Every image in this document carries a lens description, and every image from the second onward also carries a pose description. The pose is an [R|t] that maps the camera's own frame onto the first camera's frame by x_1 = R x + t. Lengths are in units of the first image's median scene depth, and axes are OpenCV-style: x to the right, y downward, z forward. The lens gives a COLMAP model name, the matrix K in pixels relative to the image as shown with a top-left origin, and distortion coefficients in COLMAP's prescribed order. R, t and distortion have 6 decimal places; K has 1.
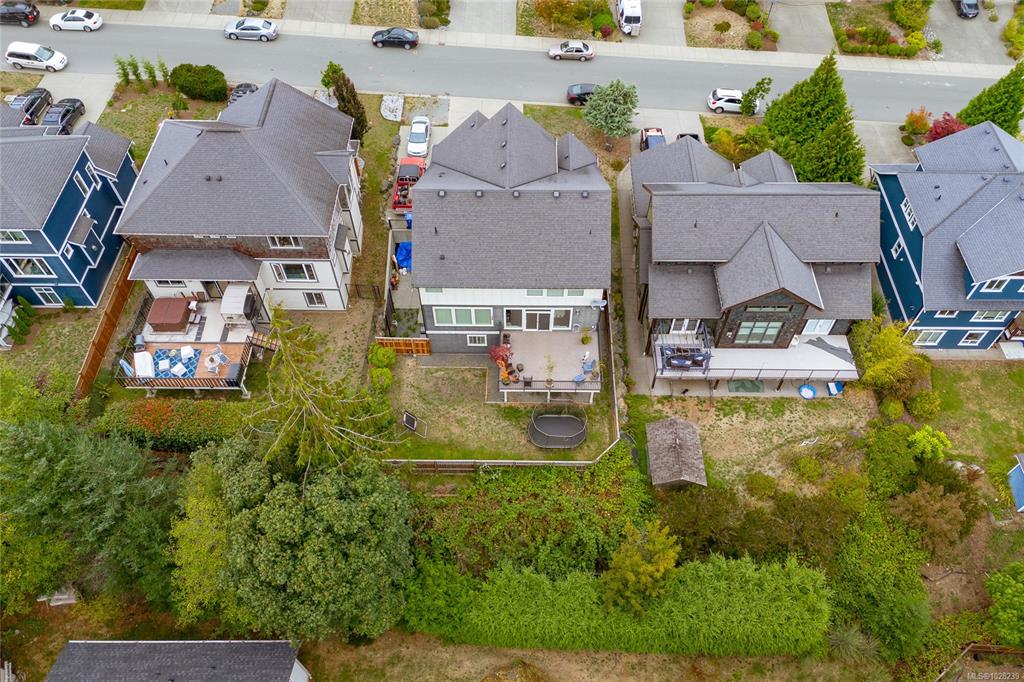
lens RADIAL K [[769.3, 0, 513.2], [0, 769.3, 334.8], [0, 0, 1]] dist [0.032296, -0.007577]
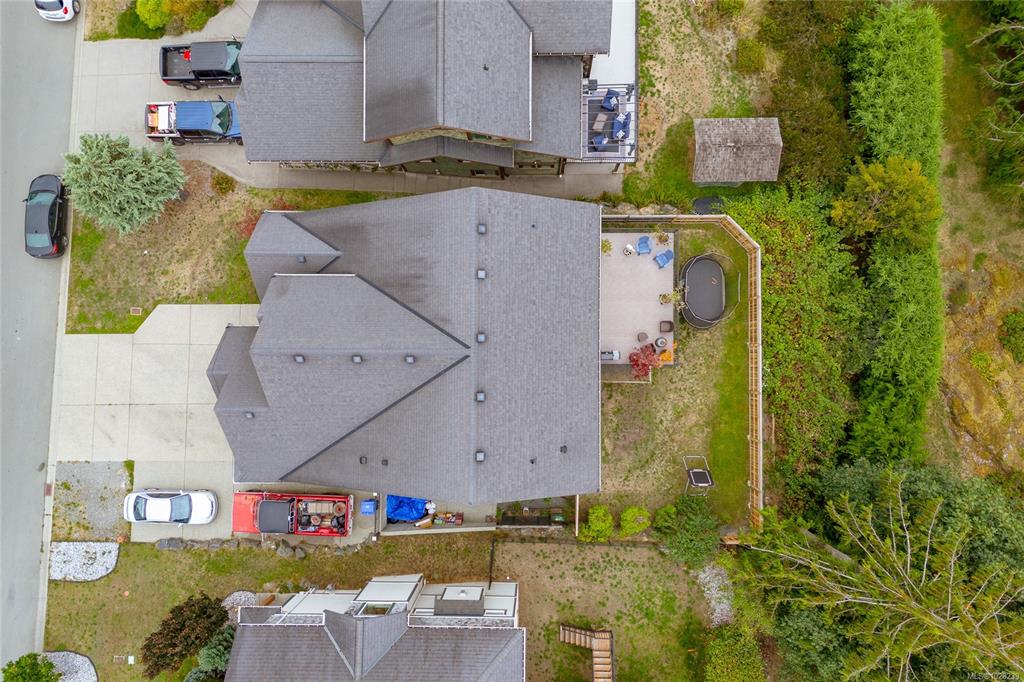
lens RADIAL K [[769.3, 0, 513.2], [0, 769.3, 334.8], [0, 0, 1]] dist [0.032296, -0.007577]
pose [[-0.007017, -0.999280, 0.037294, -0.015797], [0.817748, 0.015731, 0.575361, -0.481709], [-0.575533, 0.034534, 0.817049, 0.437899]]
